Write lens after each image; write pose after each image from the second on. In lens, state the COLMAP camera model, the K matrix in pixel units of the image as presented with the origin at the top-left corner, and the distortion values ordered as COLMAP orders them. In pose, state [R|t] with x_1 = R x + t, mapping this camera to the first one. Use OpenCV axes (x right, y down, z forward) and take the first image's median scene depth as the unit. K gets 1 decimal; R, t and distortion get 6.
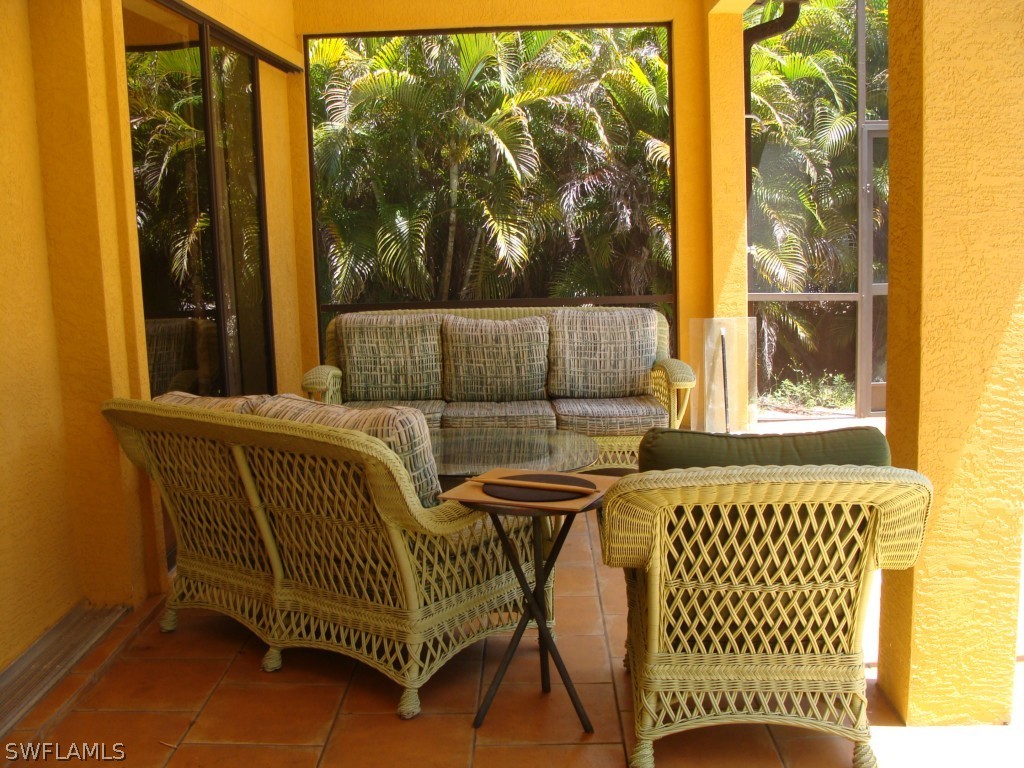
lens RADIAL K [[1070.8, 0, 512.0], [0, 1070.8, 384.0], [0, 0, 1]] dist [-0.164023, 0.155256]
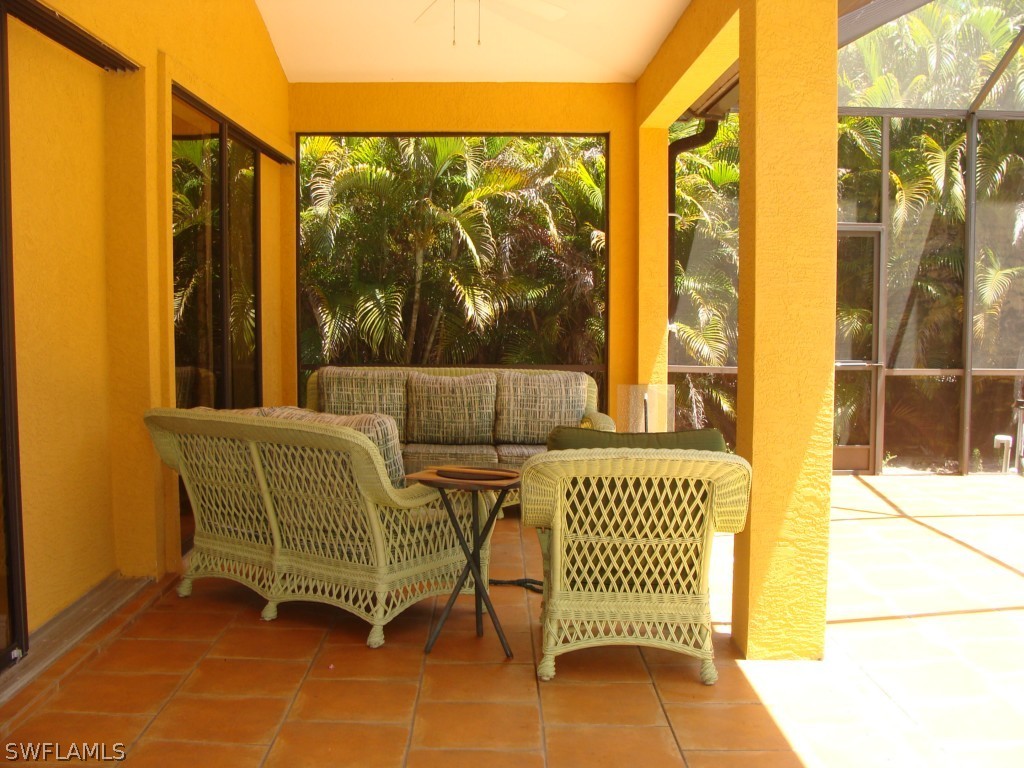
lens RADIAL K [[1183.8, 0, 513.7], [0, 1183.8, 408.3], [0, 0, 1]] dist [-0.206952, 0.260640]
pose [[0.999047, 0.031204, 0.030516, 0.021265], [-0.028597, 0.996188, -0.082413, 0.129684], [-0.032972, 0.081461, 0.996131, -0.487211]]
